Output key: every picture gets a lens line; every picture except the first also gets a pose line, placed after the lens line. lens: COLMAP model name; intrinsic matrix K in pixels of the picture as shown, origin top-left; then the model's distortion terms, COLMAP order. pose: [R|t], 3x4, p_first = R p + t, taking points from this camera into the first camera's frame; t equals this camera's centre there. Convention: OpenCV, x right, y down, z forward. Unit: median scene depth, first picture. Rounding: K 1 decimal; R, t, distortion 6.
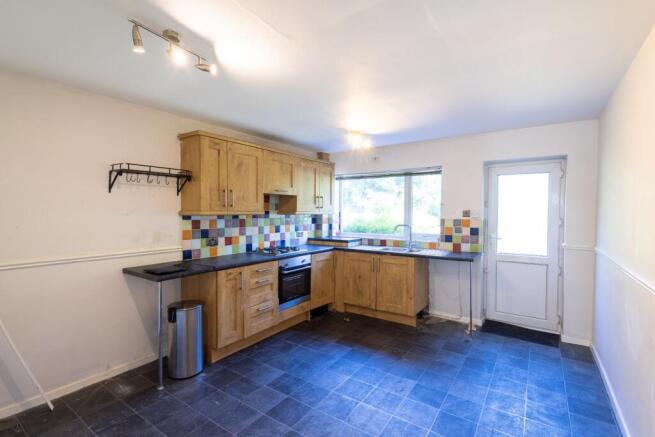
lens RADIAL K [[307.9, 0, 327.5], [0, 307.9, 218.5], [0, 0, 1]] dist [0.000820, -0.000017]
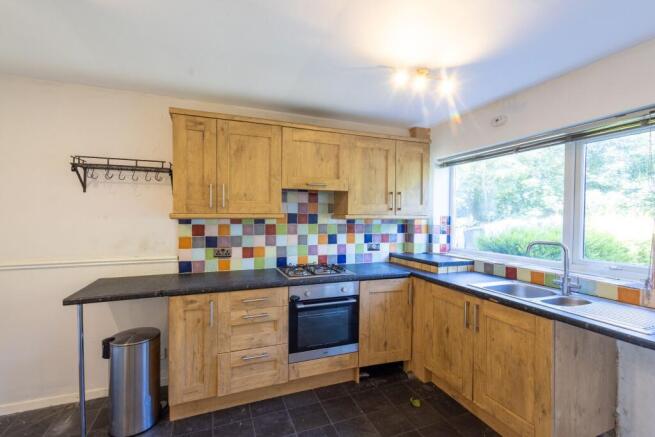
lens RADIAL K [[298.5, 0, 327.5], [0, 298.5, 218.5], [0, 0, 1]] dist [0.001375, 0.000042]
pose [[0.829686, 0.008650, -0.558163, 0.258232], [-0.016727, 0.999816, -0.009370, -0.008227], [0.557979, 0.017111, 0.829678, 0.481981]]
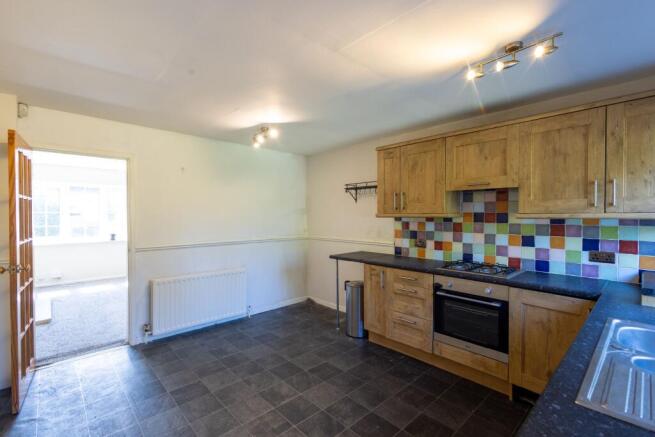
lens RADIAL K [[298.5, 0, 327.5], [0, 298.5, 218.5], [0, 0, 1]] dist [0.001375, 0.000042]
pose [[-0.215421, 0.010478, -0.976465, 0.622241], [-0.020986, 0.999662, 0.015356, -0.015180], [0.976296, 0.023800, -0.215129, 0.853166]]
